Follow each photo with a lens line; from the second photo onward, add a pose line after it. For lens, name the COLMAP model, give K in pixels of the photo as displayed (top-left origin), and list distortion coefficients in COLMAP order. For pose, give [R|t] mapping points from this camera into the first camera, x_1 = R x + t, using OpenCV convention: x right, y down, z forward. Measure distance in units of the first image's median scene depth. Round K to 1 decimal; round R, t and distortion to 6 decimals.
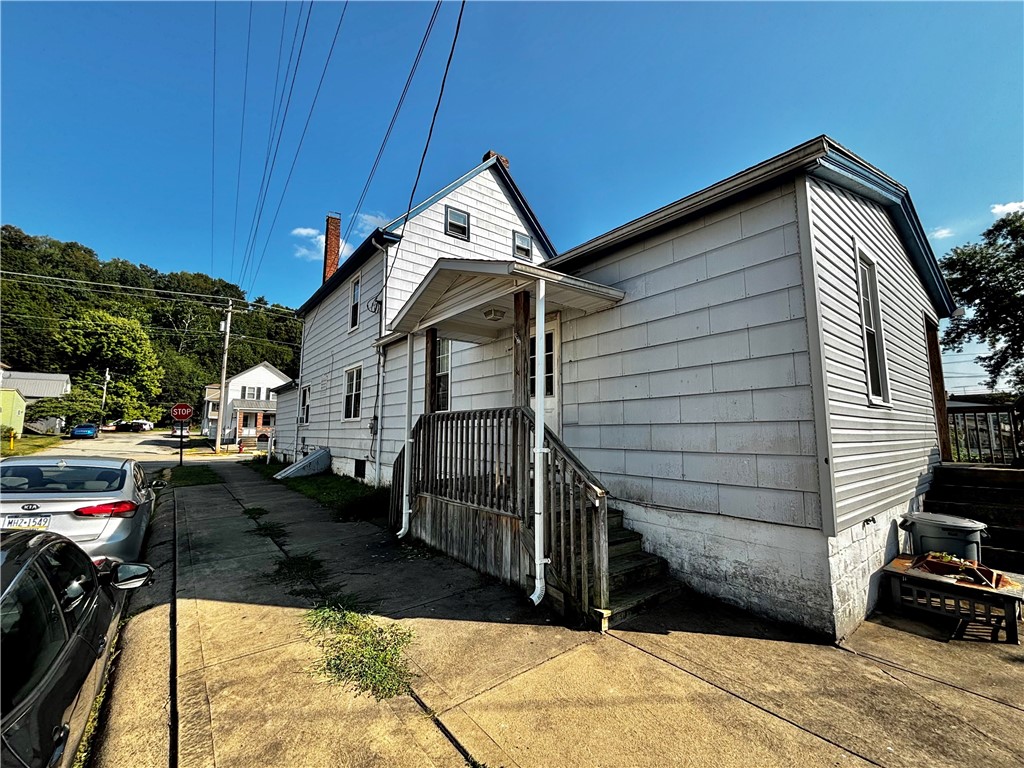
lens RADIAL K [[425.7, 0, 512.0], [0, 425.7, 384.0], [0, 0, 1]] dist [0.001016, 0.000343]
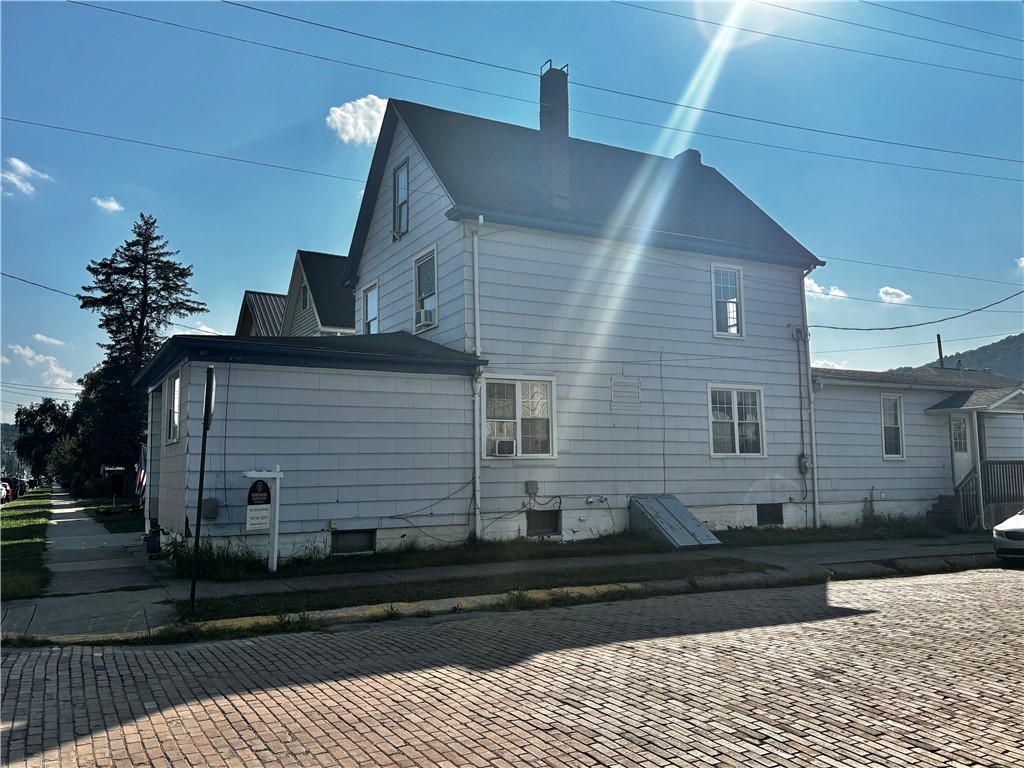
lens RADIAL K [[826.0, 0, 512.0], [0, 826.0, 384.0], [0, 0, 1]] dist [0.059361, -0.007389]
pose [[0.163933, 0.100698, 0.981318, -1.782076], [-0.105563, 0.990855, -0.084042, 0.115108], [-0.980807, -0.089814, 0.173064, 1.052321]]
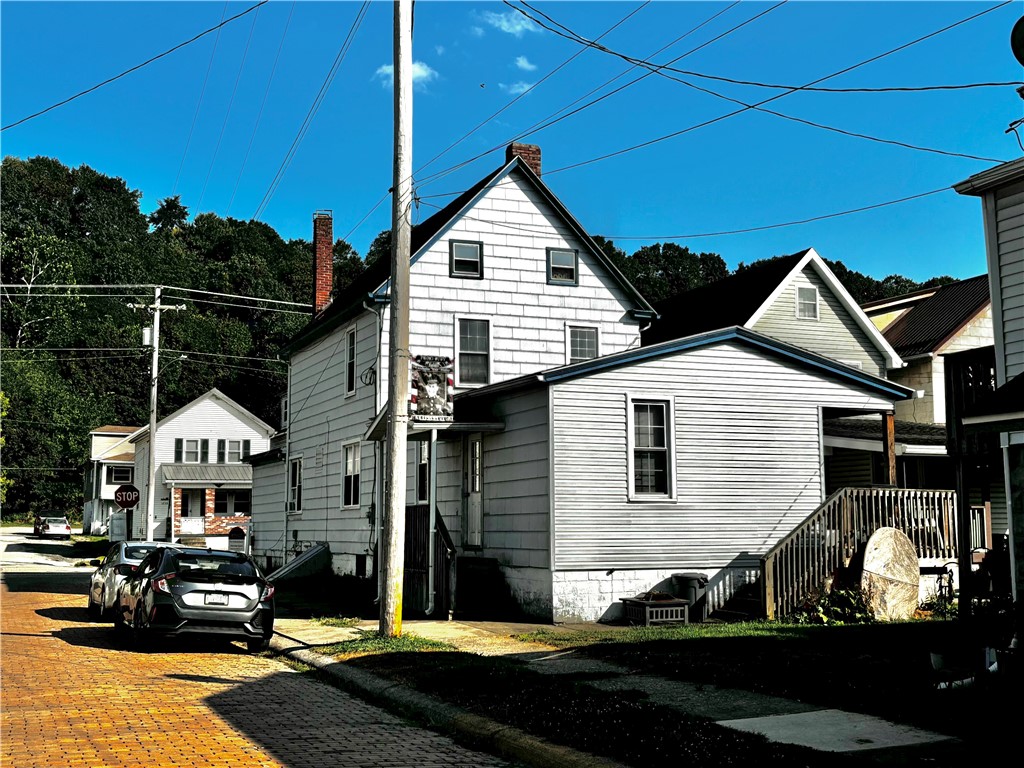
lens RADIAL K [[1236.3, 0, 516.4], [0, 1236.3, 378.6], [0, 0, 1]] dist [0.261847, -0.736867]
pose [[0.965129, -0.039610, -0.258761, 0.514243], [0.039530, 0.999203, -0.005513, -0.126266], [0.258774, -0.004908, 0.965926, -1.131553]]
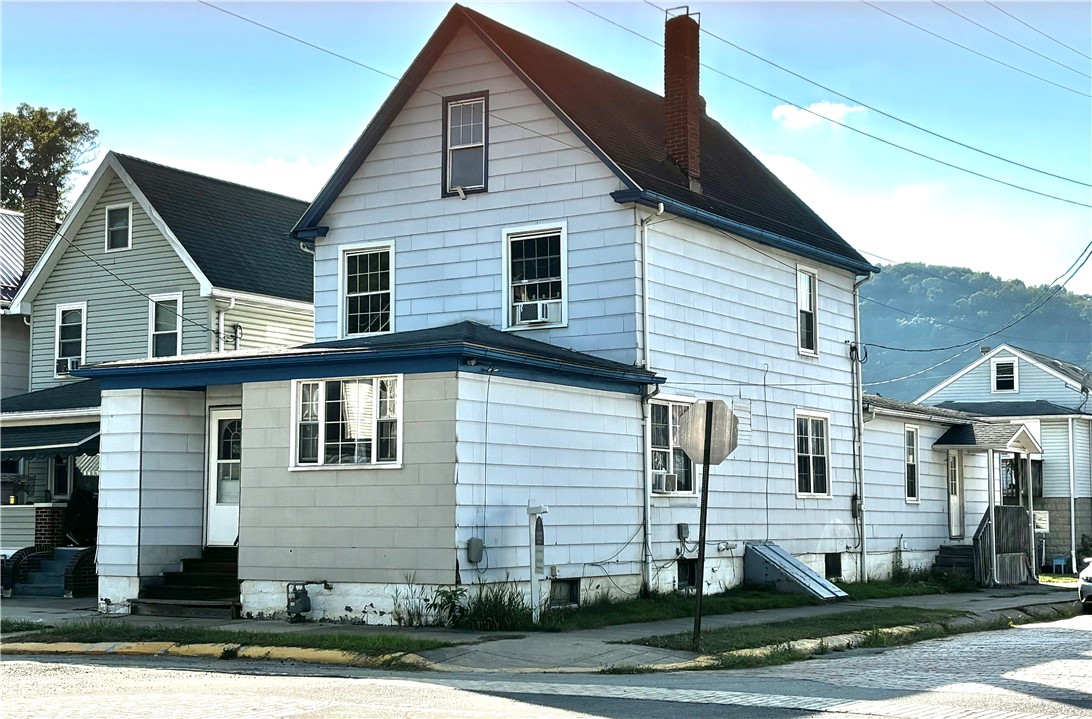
lens RADIAL K [[1629.9, 0, 546.0], [0, 1629.9, 359.5], [0, 0, 1]] dist [0.112656, -0.001974]
pose [[-0.328885, 0.089631, 0.940107, -2.402519], [-0.110725, 0.984960, -0.132643, 0.234918], [-0.937857, -0.147718, -0.314014, 2.014708]]
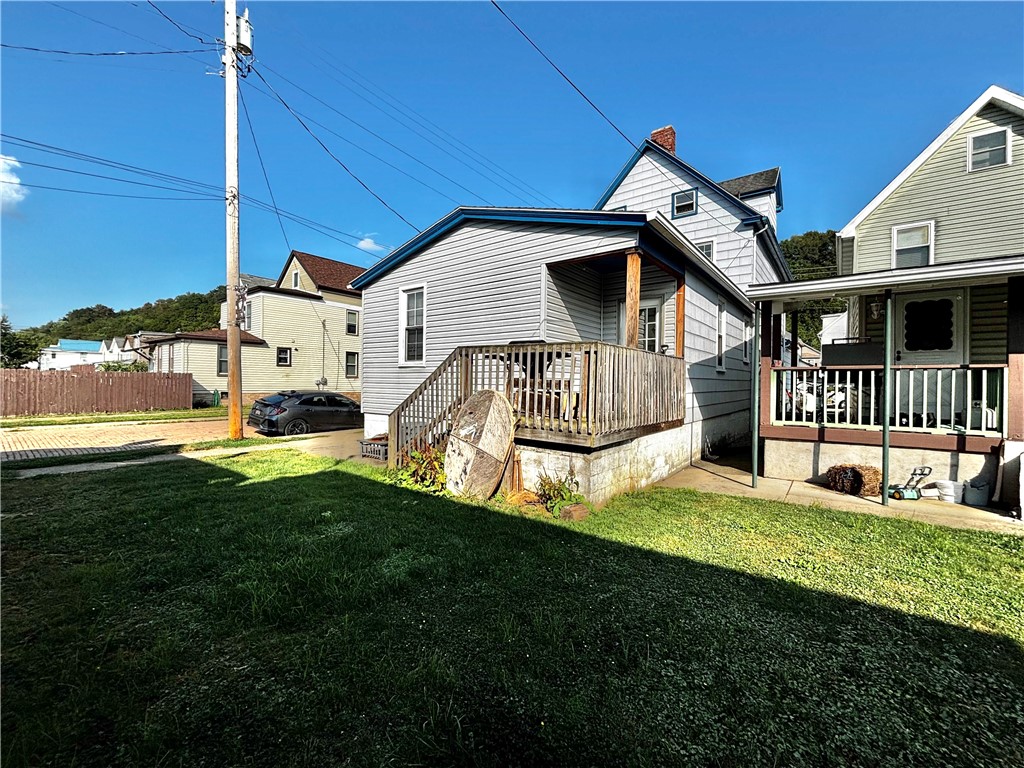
lens RADIAL K [[425.7, 0, 512.0], [0, 425.7, 384.0], [0, 0, 1]] dist [0.001016, 0.000343]
pose [[0.241591, 0.002760, -0.970374, 0.960806], [0.101015, 0.994491, 0.027977, 0.040873], [0.965106, -0.104781, 0.239982, 0.316499]]
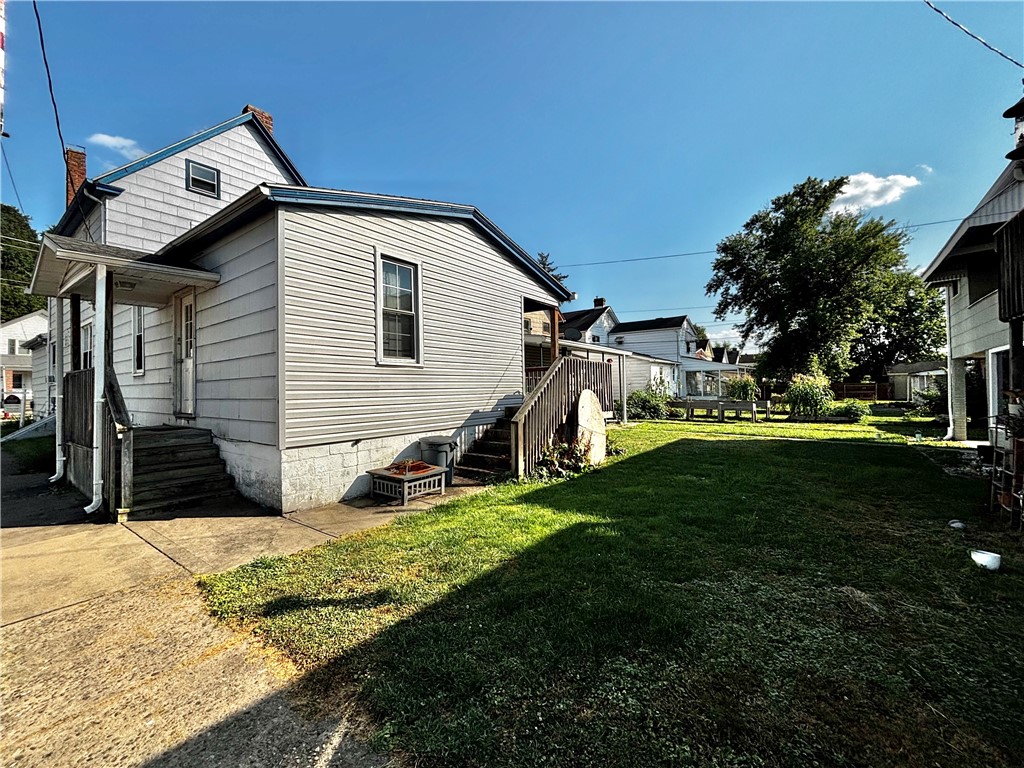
lens RADIAL K [[425.7, 0, 512.0], [0, 425.7, 384.0], [0, 0, 1]] dist [0.001016, 0.000343]
pose [[0.966196, -0.012838, 0.257491, 0.280832], [-0.013492, 0.994873, 0.100229, -0.012600], [-0.257457, -0.100315, 0.961069, -0.169969]]
